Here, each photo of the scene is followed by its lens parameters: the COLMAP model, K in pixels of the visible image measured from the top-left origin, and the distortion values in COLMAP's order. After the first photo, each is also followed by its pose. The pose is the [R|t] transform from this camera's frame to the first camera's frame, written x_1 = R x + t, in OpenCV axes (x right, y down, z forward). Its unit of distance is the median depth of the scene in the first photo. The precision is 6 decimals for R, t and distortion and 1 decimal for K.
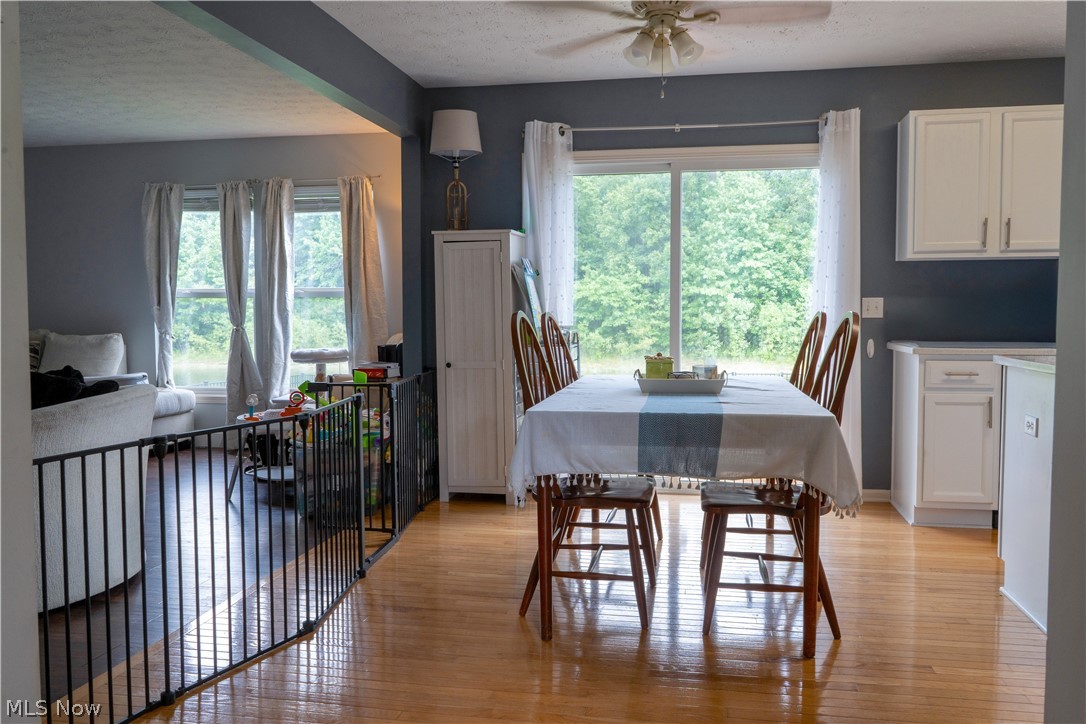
lens RADIAL K [[868.6, 0, 543.0], [0, 868.6, 362.0], [0, 0, 1]] dist [-0.006244, -0.007654]
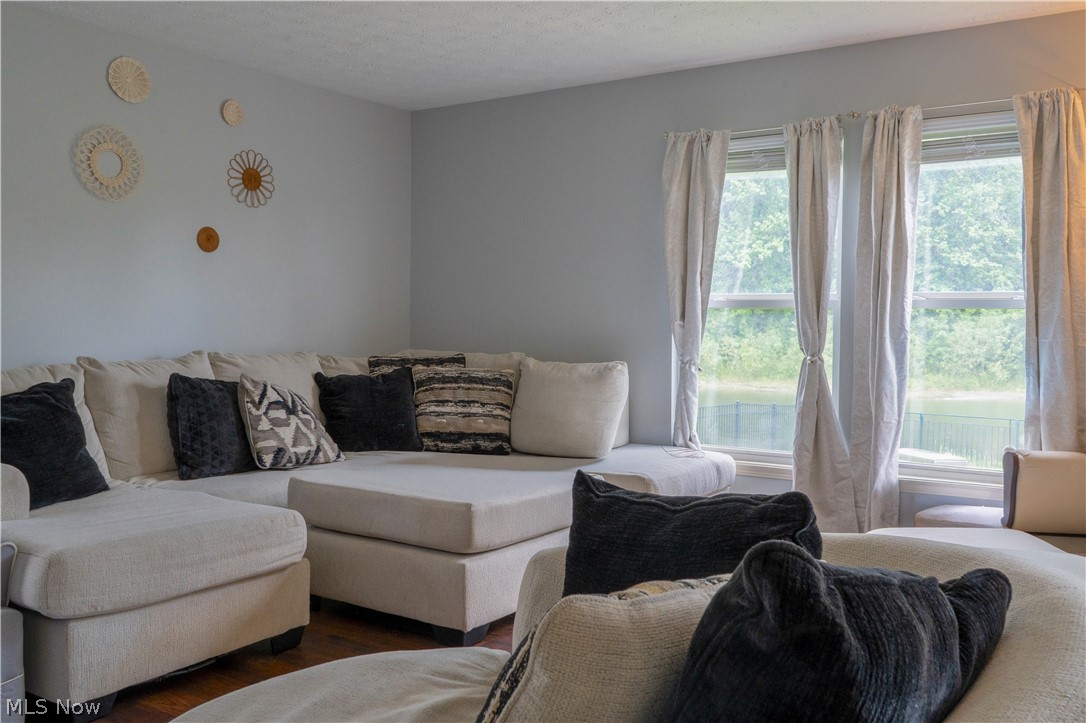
lens RADIAL K [[926.7, 0, 543.0], [0, 926.7, 361.5], [0, 0, 1]] dist [-0.006789, -0.003690]
pose [[0.920334, 0.026545, -0.390232, -0.274297], [-0.033385, 0.999385, -0.010753, -0.023828], [0.389707, 0.022924, 0.920654, 0.330043]]
